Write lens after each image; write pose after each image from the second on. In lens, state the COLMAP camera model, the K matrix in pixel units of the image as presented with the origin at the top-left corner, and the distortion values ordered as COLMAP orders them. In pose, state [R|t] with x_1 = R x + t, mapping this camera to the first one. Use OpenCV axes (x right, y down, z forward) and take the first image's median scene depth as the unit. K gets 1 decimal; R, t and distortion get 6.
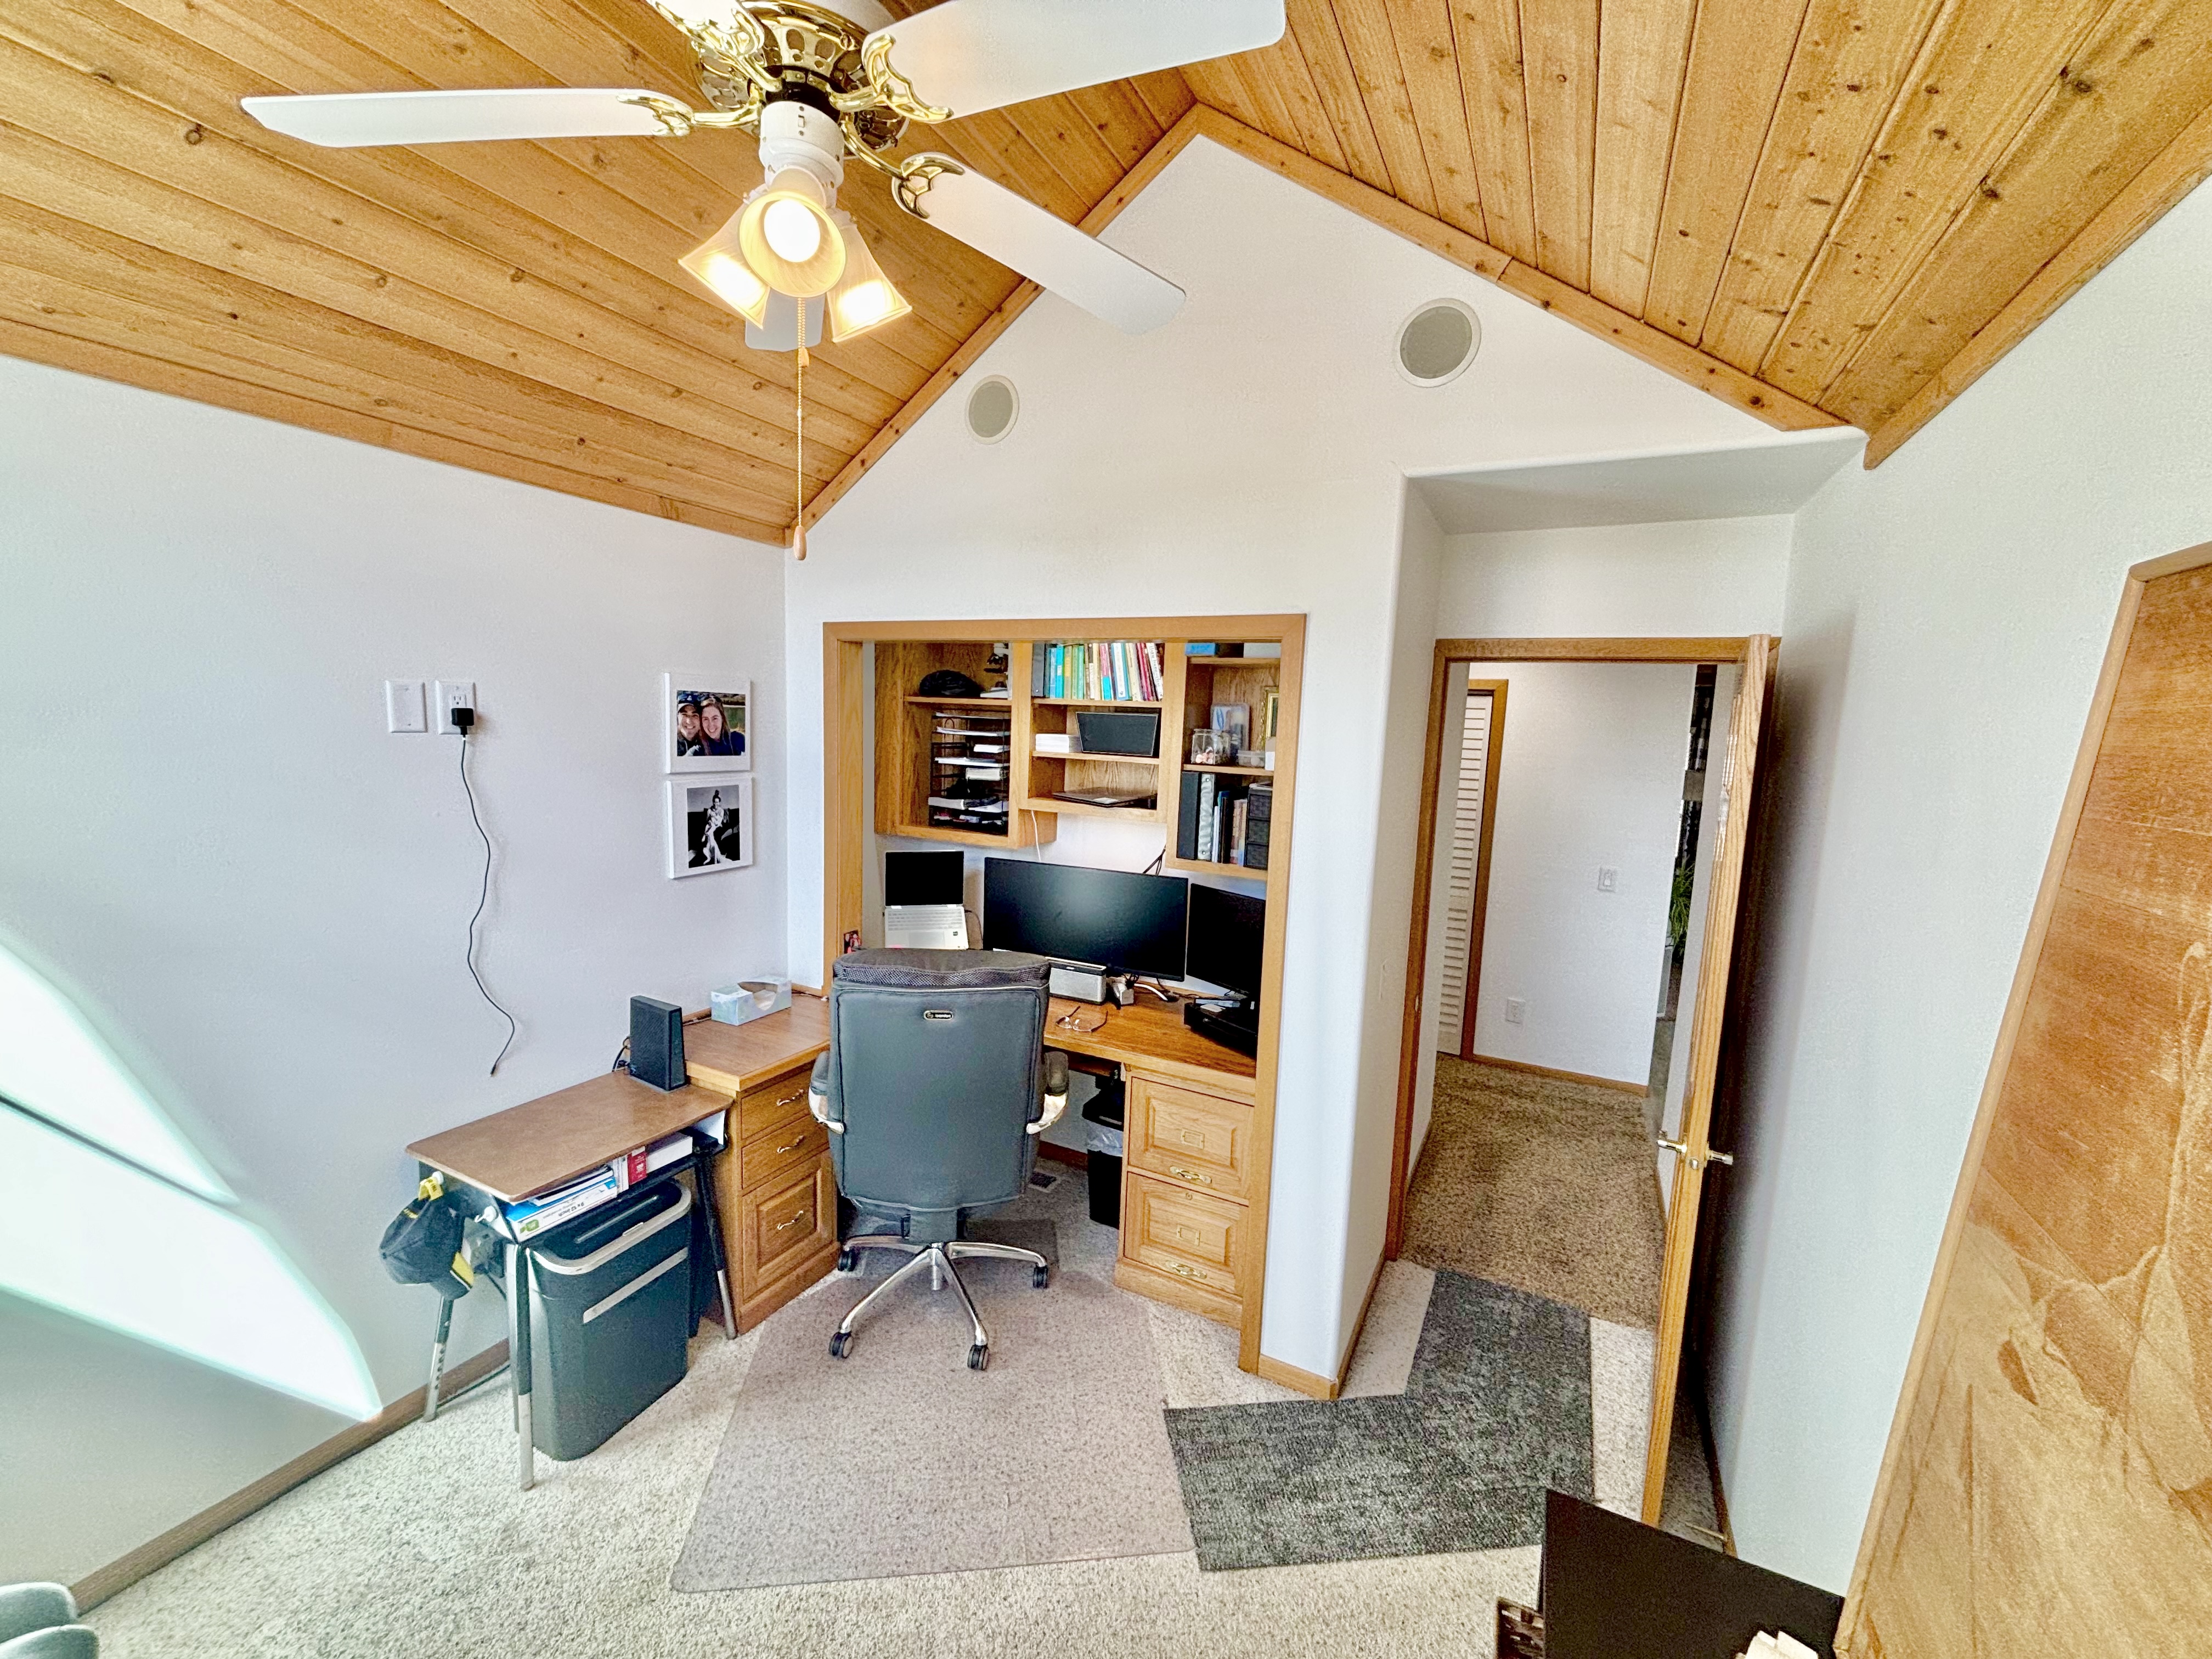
lens RADIAL K [[897.4, 0, 1105.9], [0, 897.4, 831.1], [0, 0, 1]] dist [0.002713, -0.001870]
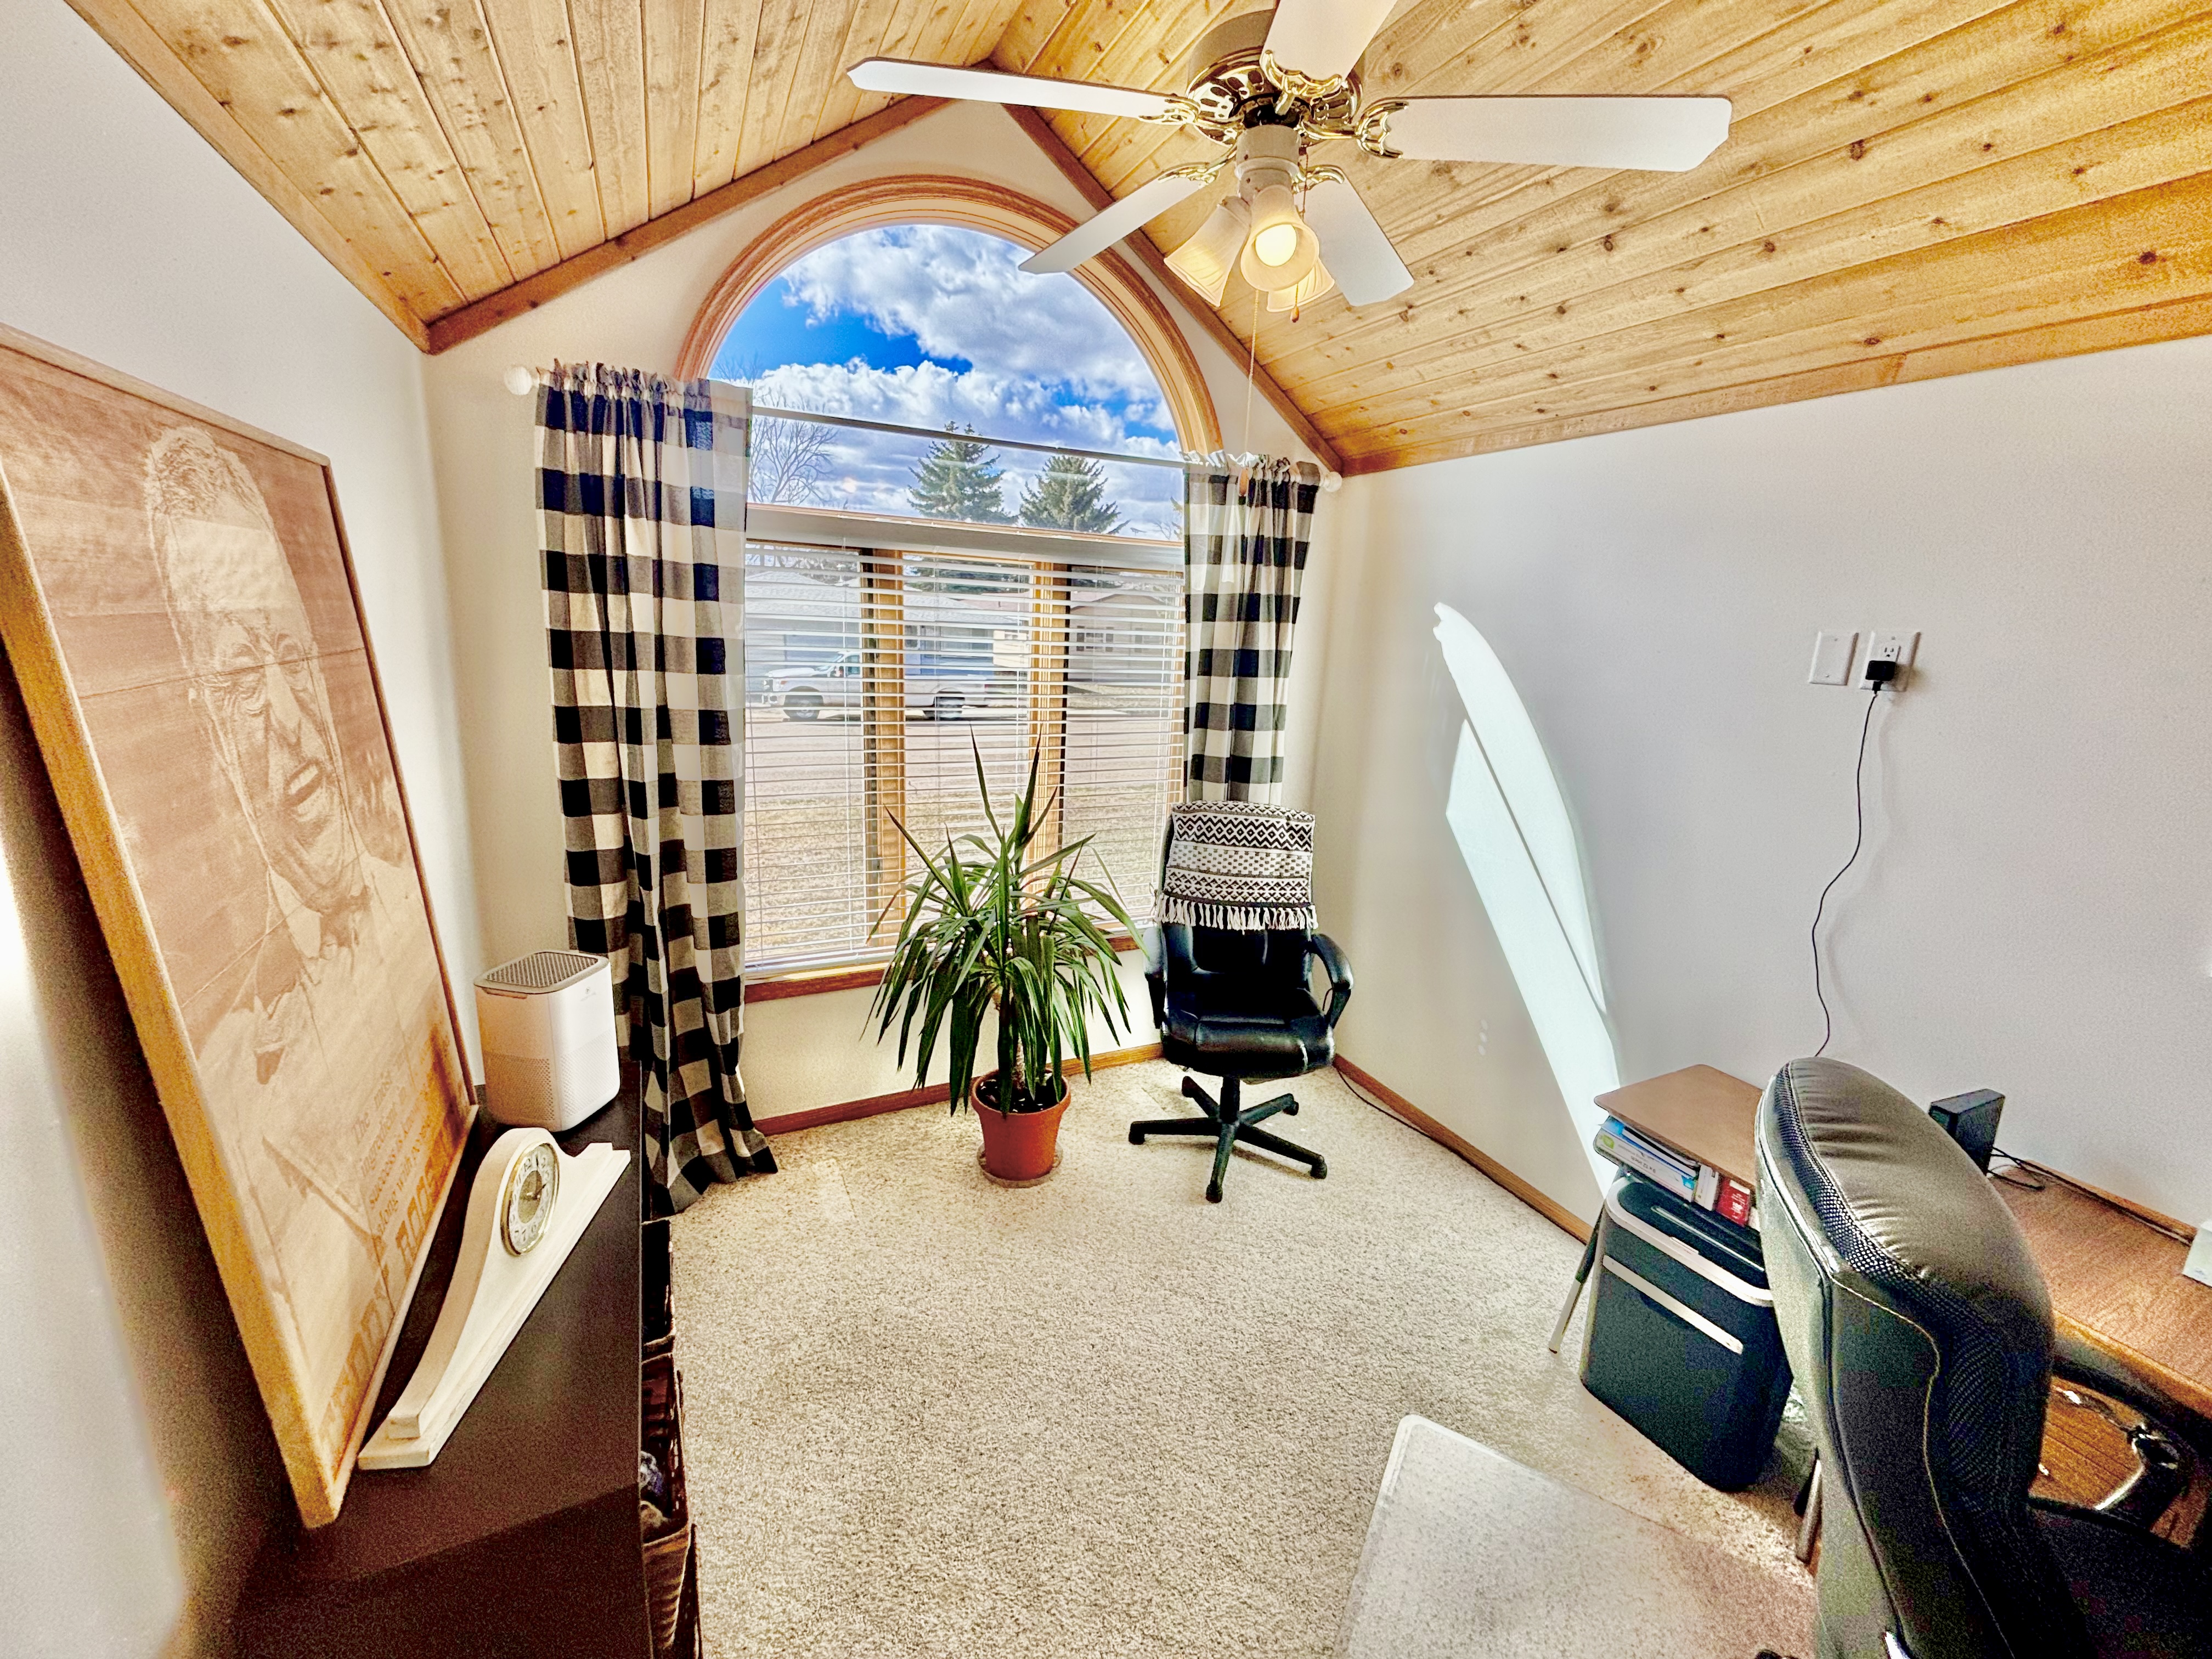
lens RADIAL K [[897.4, 0, 1108.9], [0, 897.4, 824.6], [0, 0, 1]] dist [0.002713, -0.001870]
pose [[-0.599377, 0.122837, -0.790986, 0.471188], [-0.157770, 0.950643, 0.267183, -0.100060], [0.784765, 0.284937, -0.550413, 0.941916]]
